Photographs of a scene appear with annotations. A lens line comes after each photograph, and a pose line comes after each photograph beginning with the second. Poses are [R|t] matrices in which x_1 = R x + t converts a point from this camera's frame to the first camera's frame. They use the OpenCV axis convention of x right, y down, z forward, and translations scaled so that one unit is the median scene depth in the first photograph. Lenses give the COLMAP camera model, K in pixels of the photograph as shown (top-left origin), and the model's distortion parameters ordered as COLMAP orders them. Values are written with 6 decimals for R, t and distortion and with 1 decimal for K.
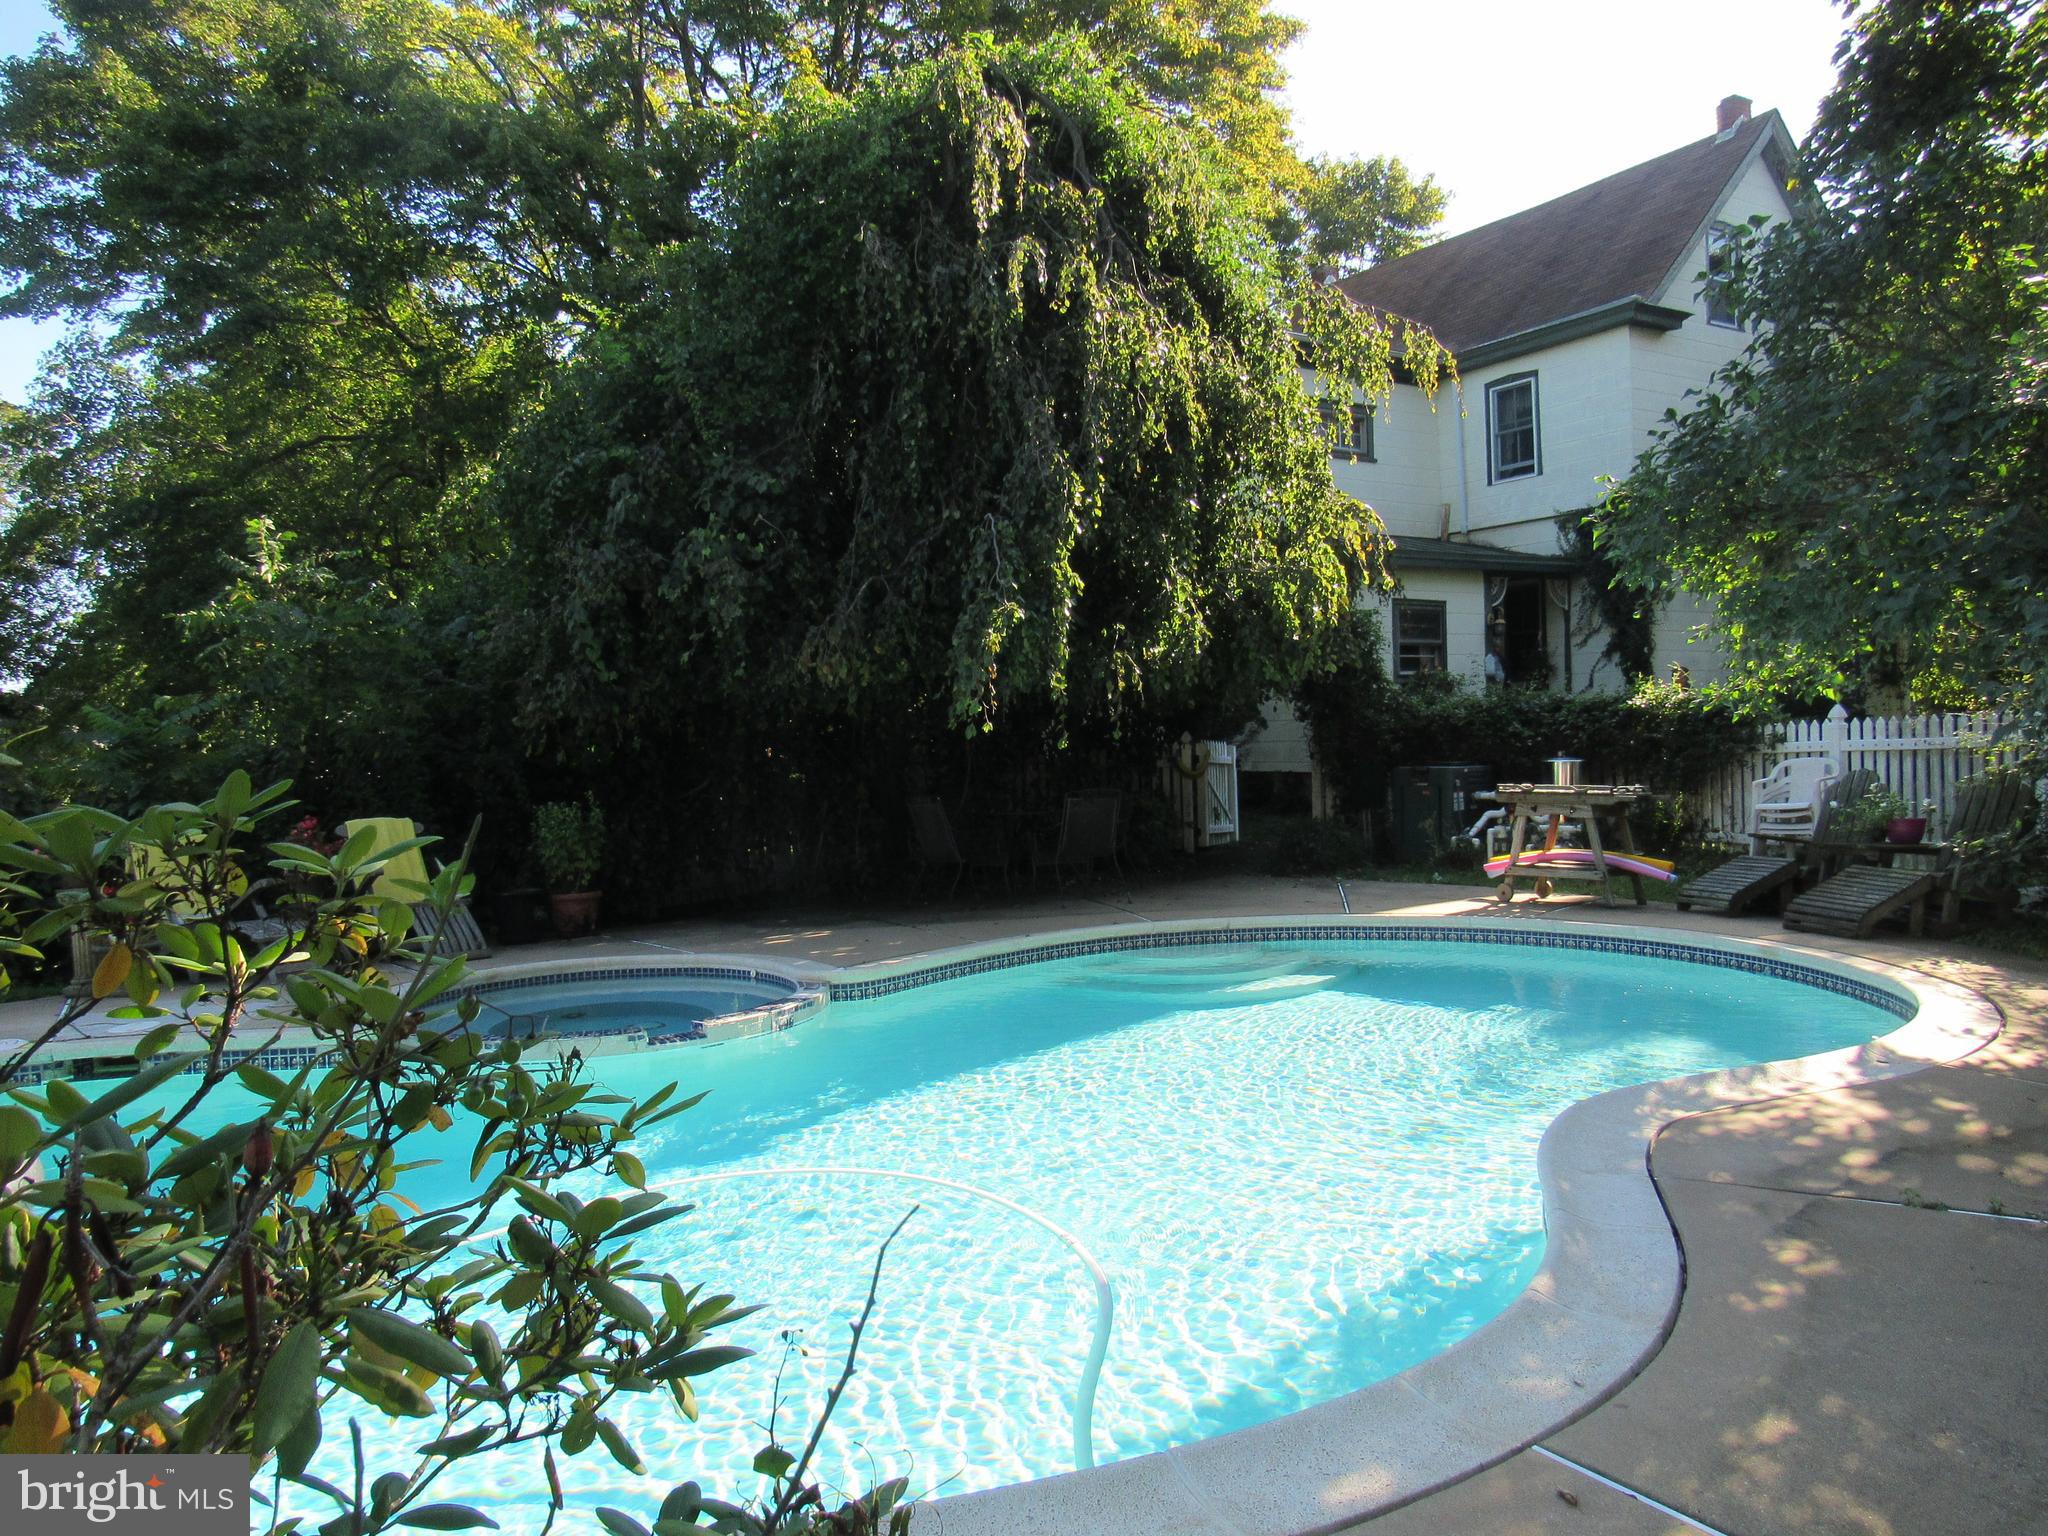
lens RADIAL K [[1470.4, 0, 1024.0], [0, 1470.4, 768.0], [0, 0, 1]] dist [-0.025342, -0.001711]
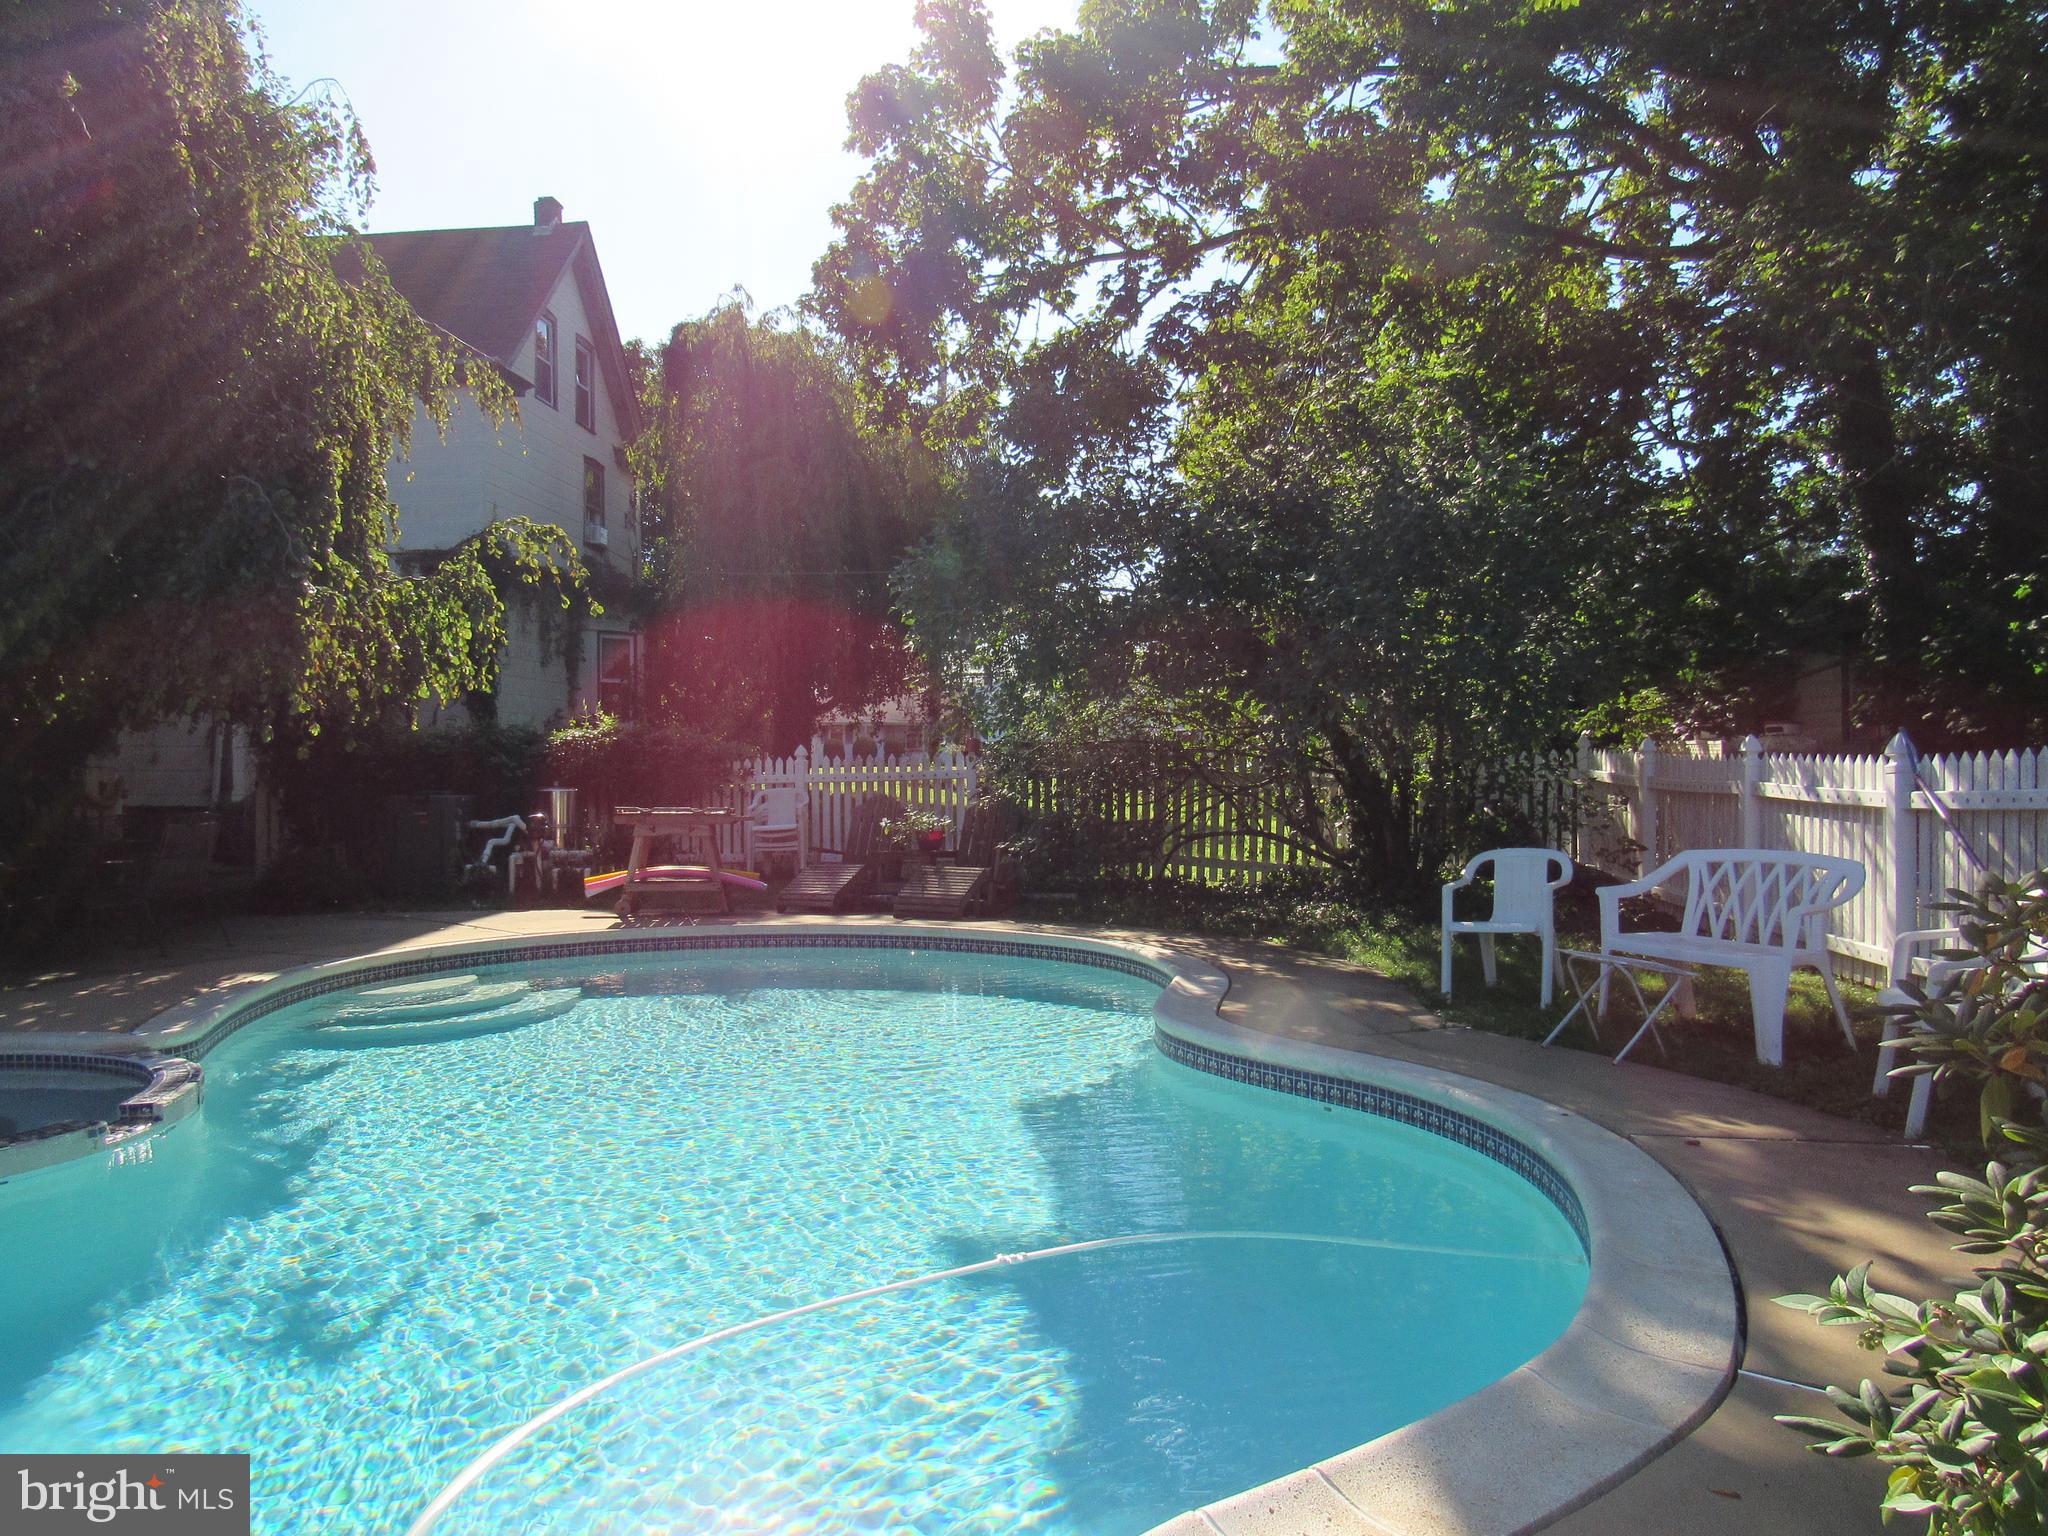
lens RADIAL K [[1470.4, 0, 1024.0], [0, 1470.4, 768.0], [0, 0, 1]] dist [-0.025342, -0.001711]
pose [[0.588250, 0.025351, 0.808282, -0.330612], [0.003620, 0.999416, -0.033981, 0.018309], [-0.808671, 0.022915, 0.587814, 0.114431]]
